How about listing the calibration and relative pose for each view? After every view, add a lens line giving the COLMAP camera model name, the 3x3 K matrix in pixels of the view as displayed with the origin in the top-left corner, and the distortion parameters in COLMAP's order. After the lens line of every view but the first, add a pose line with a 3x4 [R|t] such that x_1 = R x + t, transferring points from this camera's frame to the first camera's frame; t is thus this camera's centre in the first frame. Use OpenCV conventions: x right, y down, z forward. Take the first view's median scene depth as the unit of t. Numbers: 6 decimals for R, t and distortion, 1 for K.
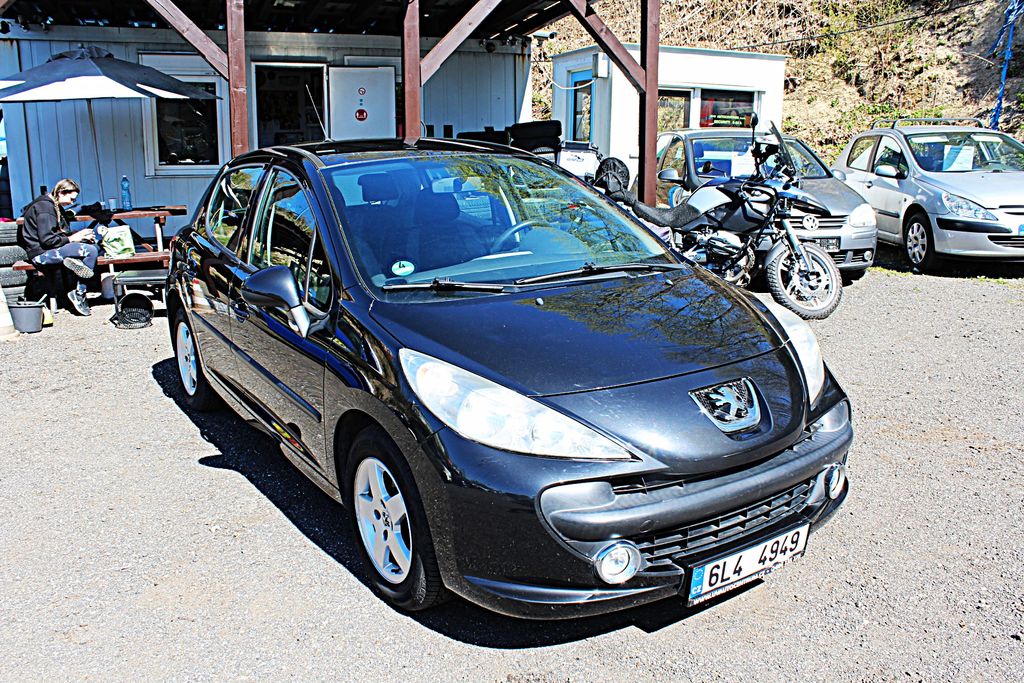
lens RADIAL K [[966.2, 0, 512.0], [0, 966.2, 341.5], [0, 0, 1]] dist [-0.178656, 0.199002]
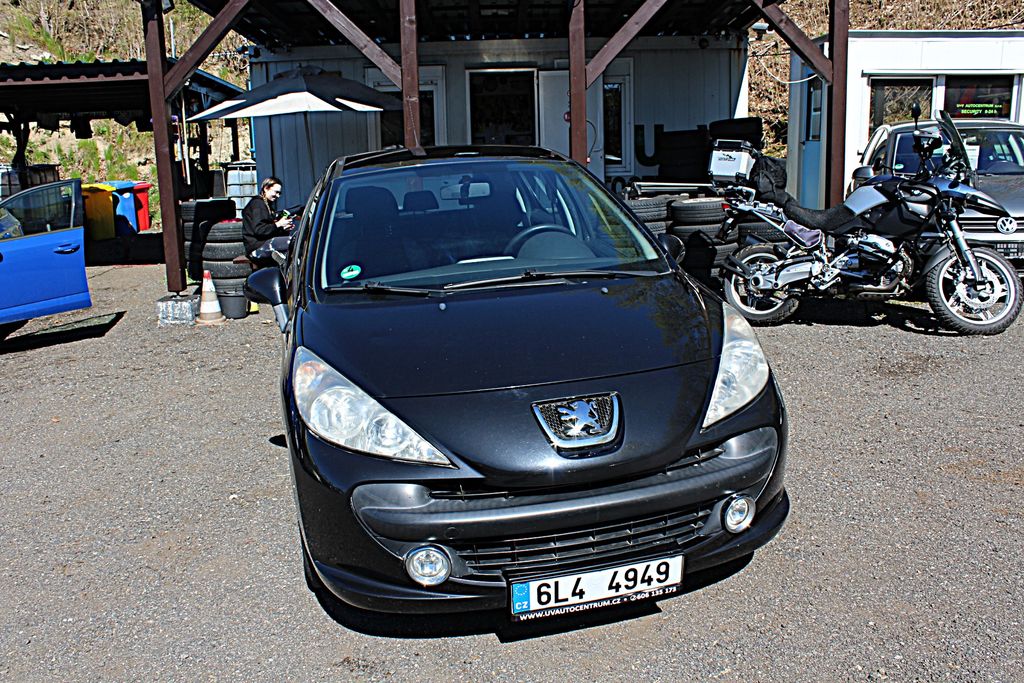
lens RADIAL K [[966.2, 0, 512.0], [0, 966.2, 341.5], [0, 0, 1]] dist [-0.178656, 0.199002]
pose [[0.929555, 0.043700, -0.366084, 0.229683], [-0.042179, 0.999036, 0.012157, -0.009459], [0.366262, 0.004140, 0.930502, 0.034352]]
